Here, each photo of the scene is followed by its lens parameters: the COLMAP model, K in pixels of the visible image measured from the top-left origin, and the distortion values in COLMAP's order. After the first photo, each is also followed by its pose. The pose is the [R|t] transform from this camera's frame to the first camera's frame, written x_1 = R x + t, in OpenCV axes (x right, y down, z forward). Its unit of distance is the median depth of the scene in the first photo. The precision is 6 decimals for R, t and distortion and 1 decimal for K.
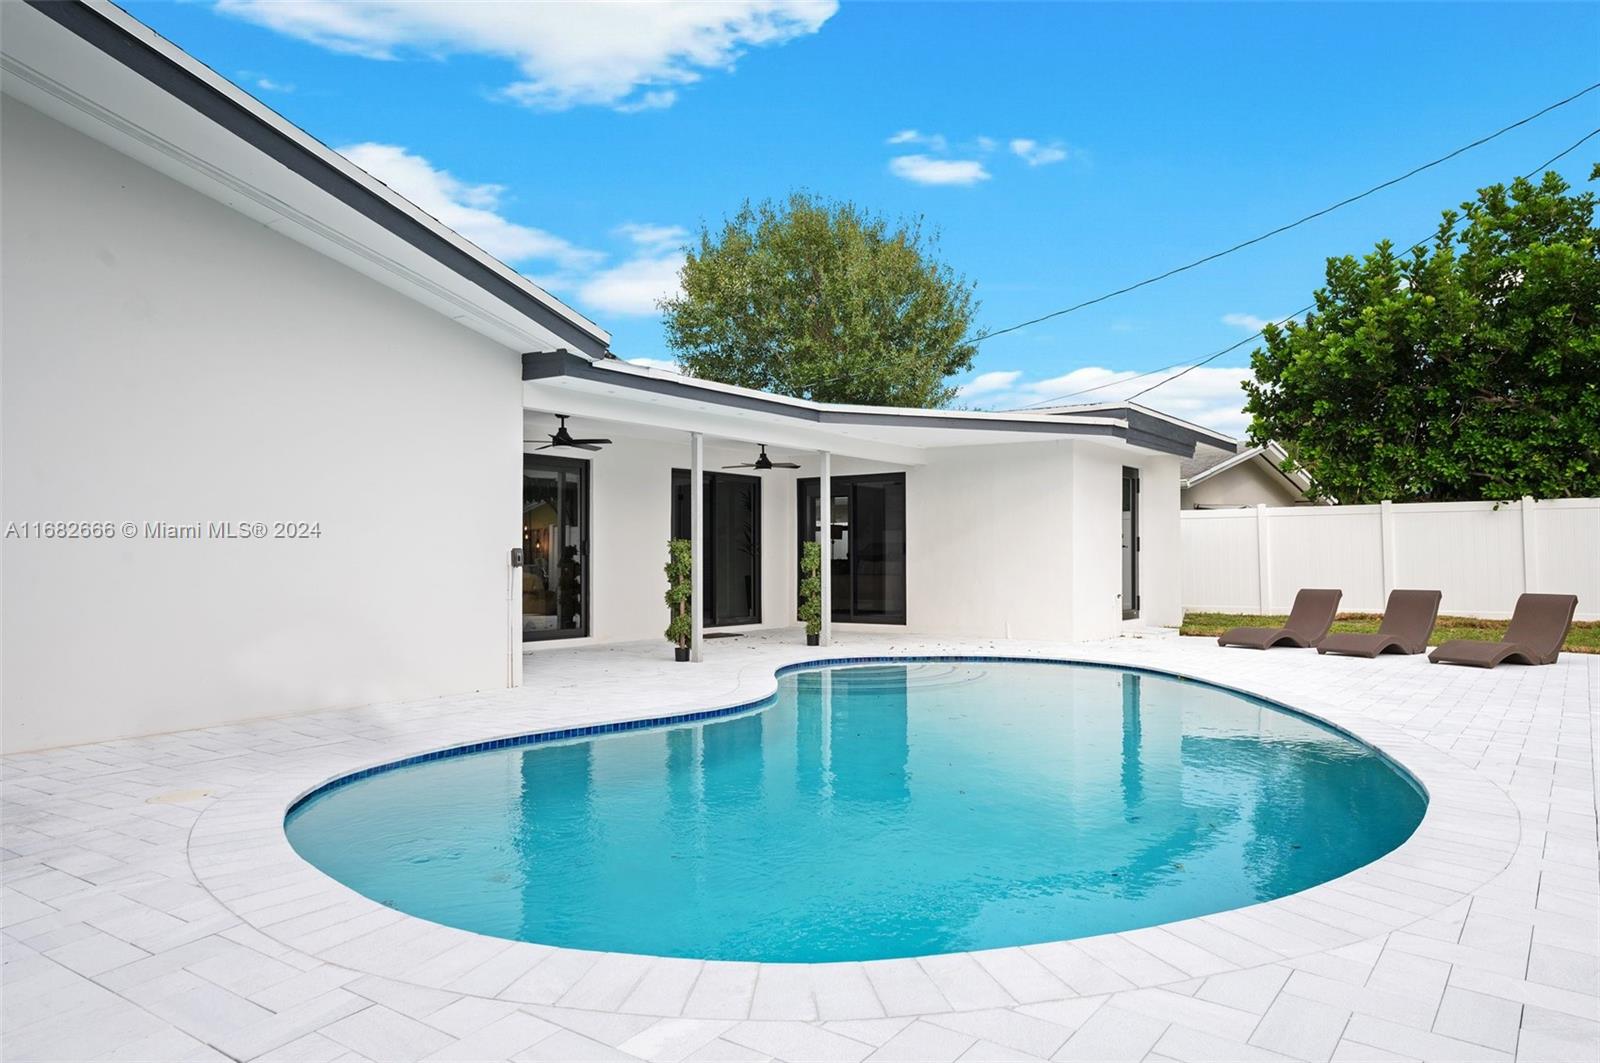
lens RADIAL K [[1054.1, 0, 800.0], [0, 1054.1, 531.5], [0, 0, 1]] dist [-0.002893, -0.000716]
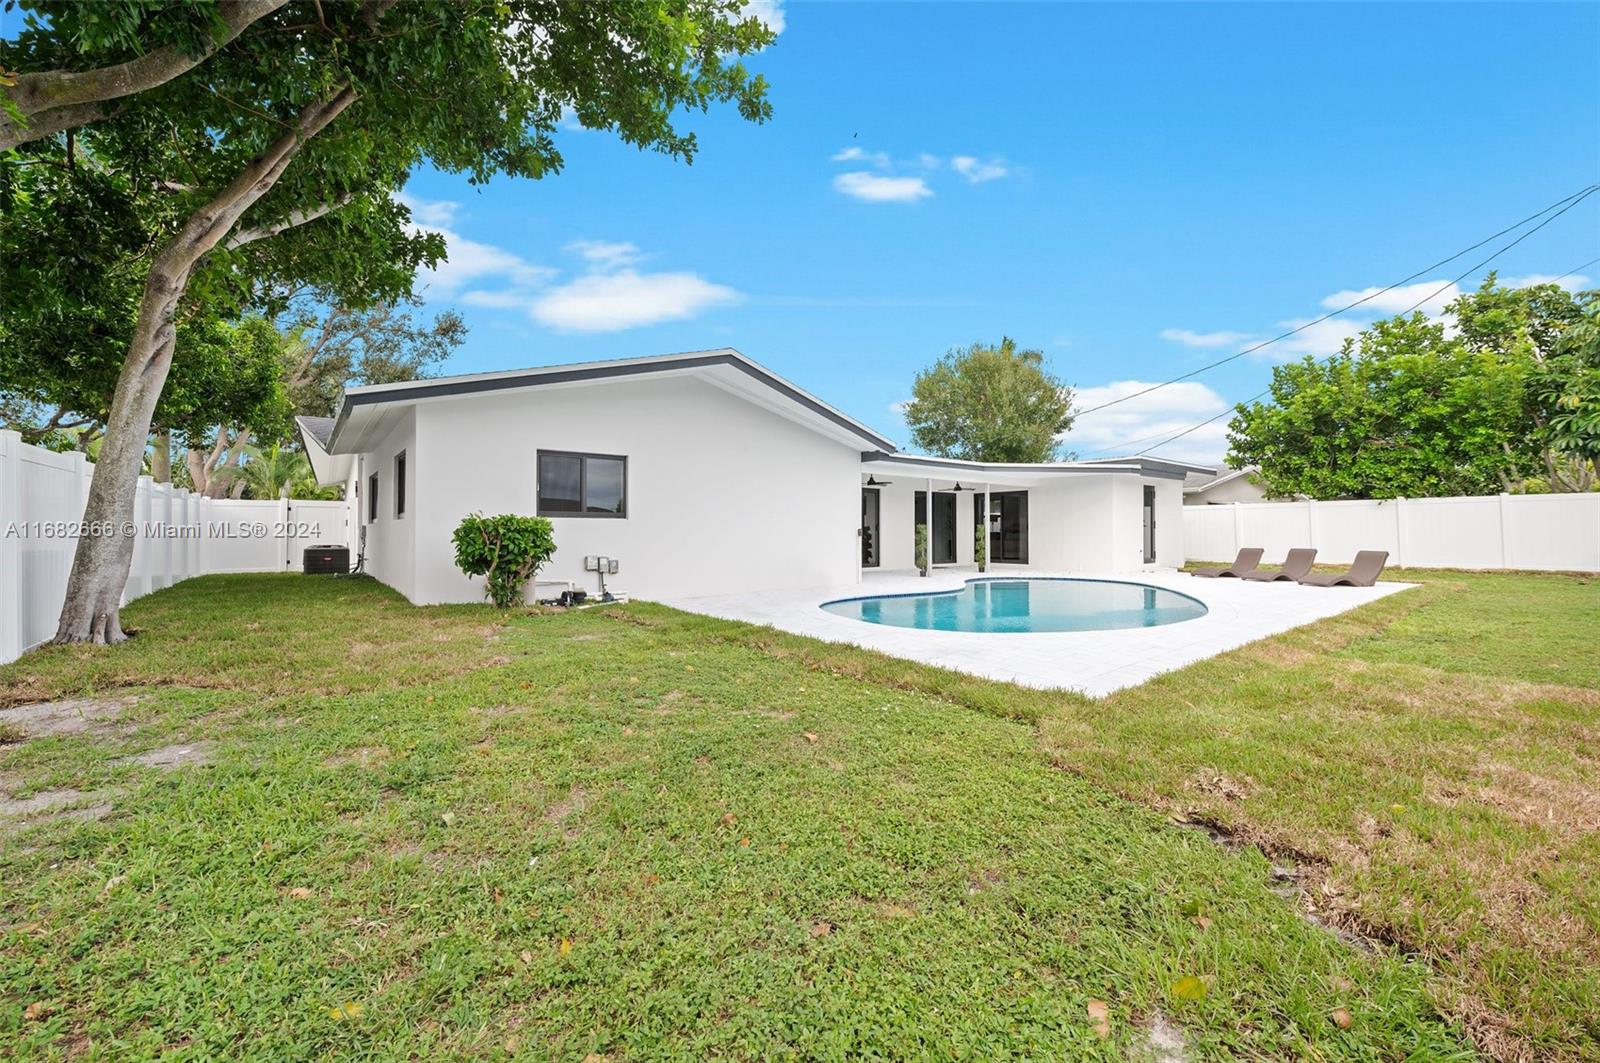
lens RADIAL K [[636.5, 0, 800.0], [0, 636.5, 531.5], [0, 0, 1]] dist [-0.028274, -0.000017]
pose [[0.963244, 0.000525, -0.268627, 0.002848], [0.006960, 0.999614, 0.026909, -0.010646], [0.268537, -0.027789, 0.962868, -0.279497]]
